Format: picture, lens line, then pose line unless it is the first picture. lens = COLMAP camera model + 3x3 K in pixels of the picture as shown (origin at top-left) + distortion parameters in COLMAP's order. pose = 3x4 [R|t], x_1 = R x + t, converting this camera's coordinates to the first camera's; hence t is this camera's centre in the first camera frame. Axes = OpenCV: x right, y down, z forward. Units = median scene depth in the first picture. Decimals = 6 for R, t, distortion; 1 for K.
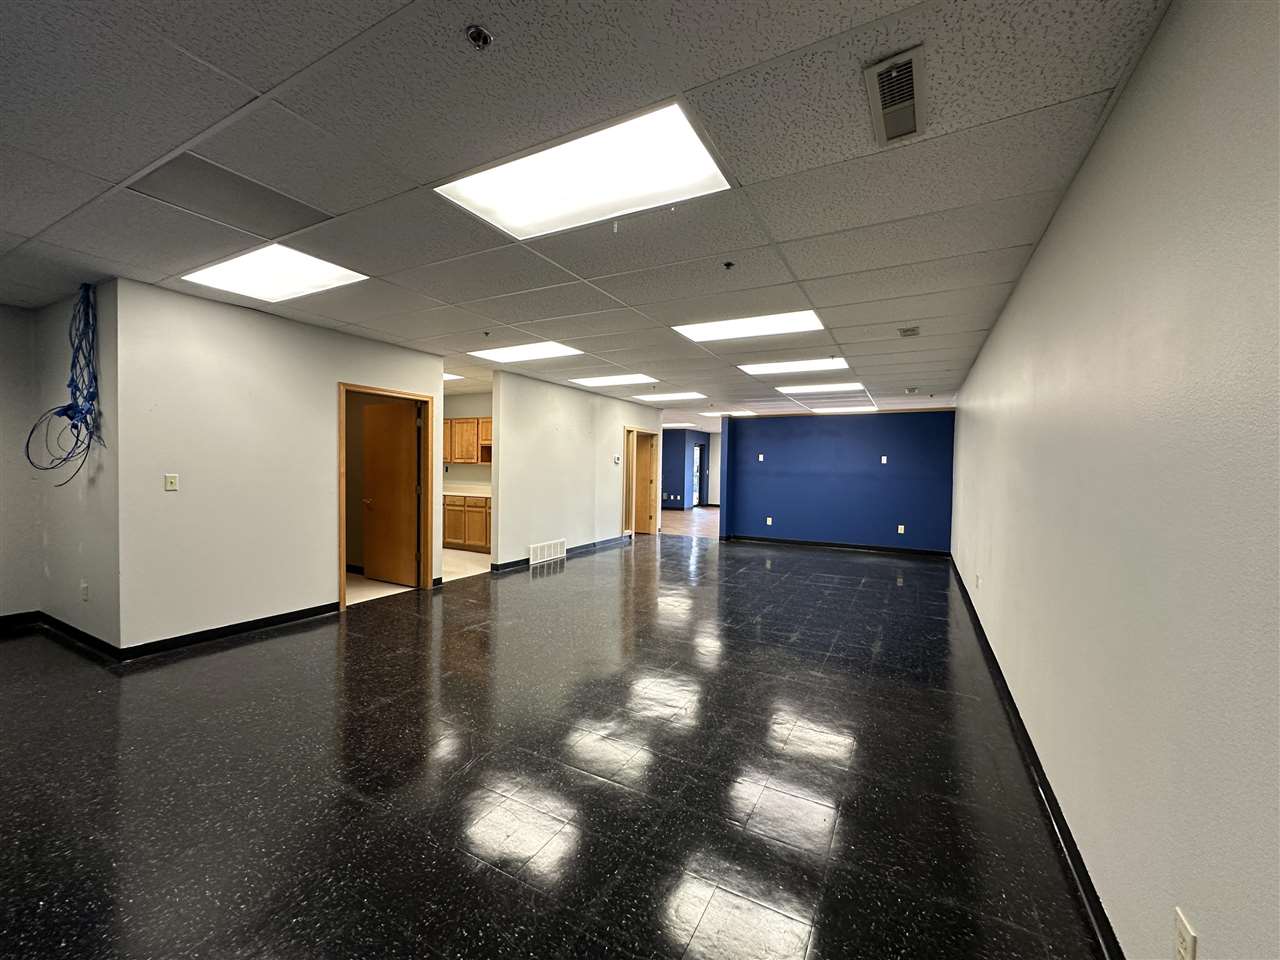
lens RADIAL K [[509.4, 0, 647.0], [0, 509.4, 479.5], [0, 0, 1]] dist [-0.003793, 0.000496]
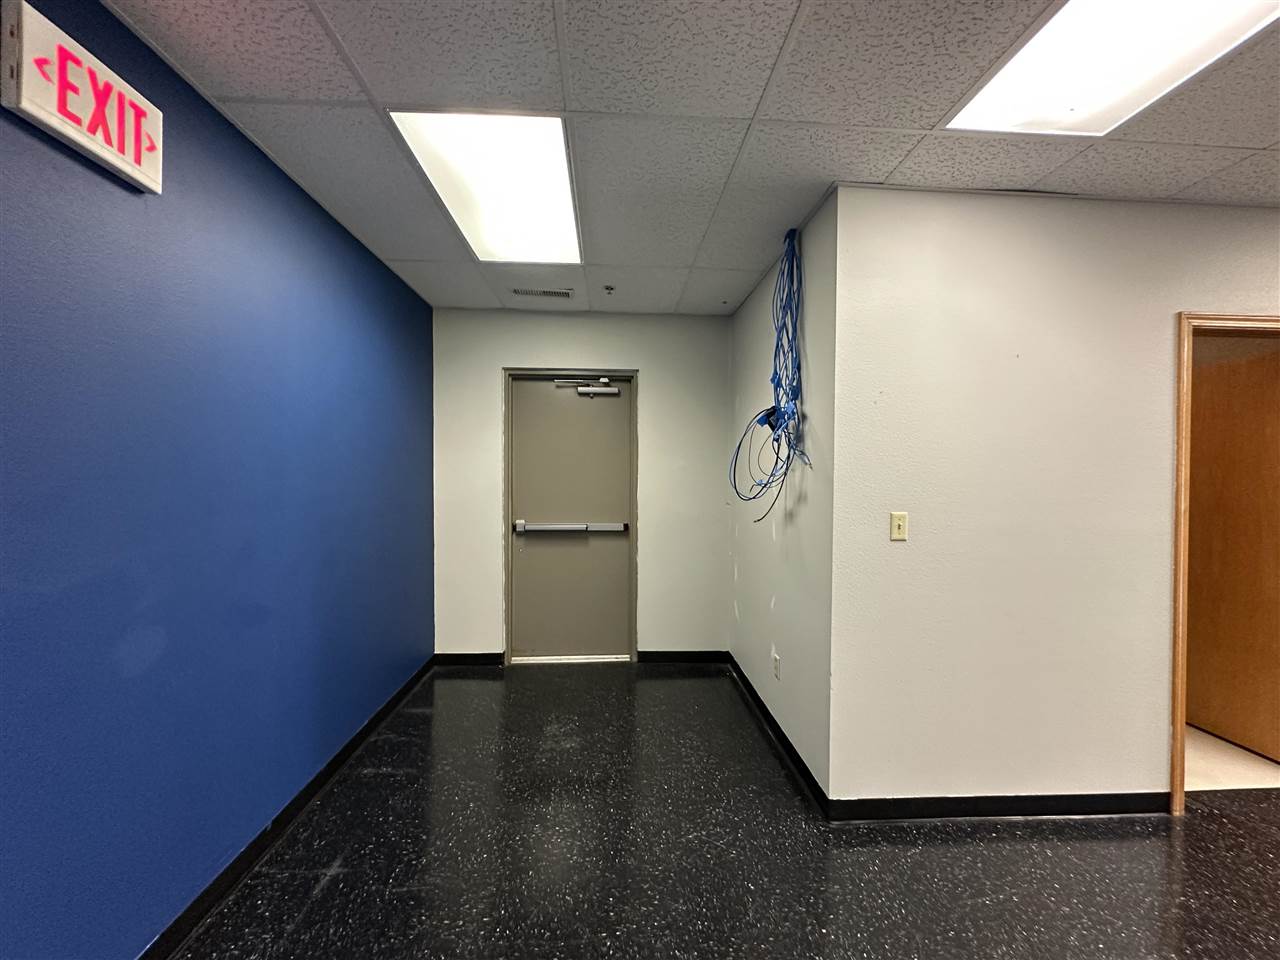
lens RADIAL K [[509.4, 0, 640.9], [0, 509.4, 479.0], [0, 0, 1]] dist [-0.003793, 0.000496]
pose [[0.519745, -0.008589, -0.854278, -0.612848], [-0.021566, 0.999499, -0.023170, -0.027580], [0.854049, 0.030466, 0.519299, 0.466640]]
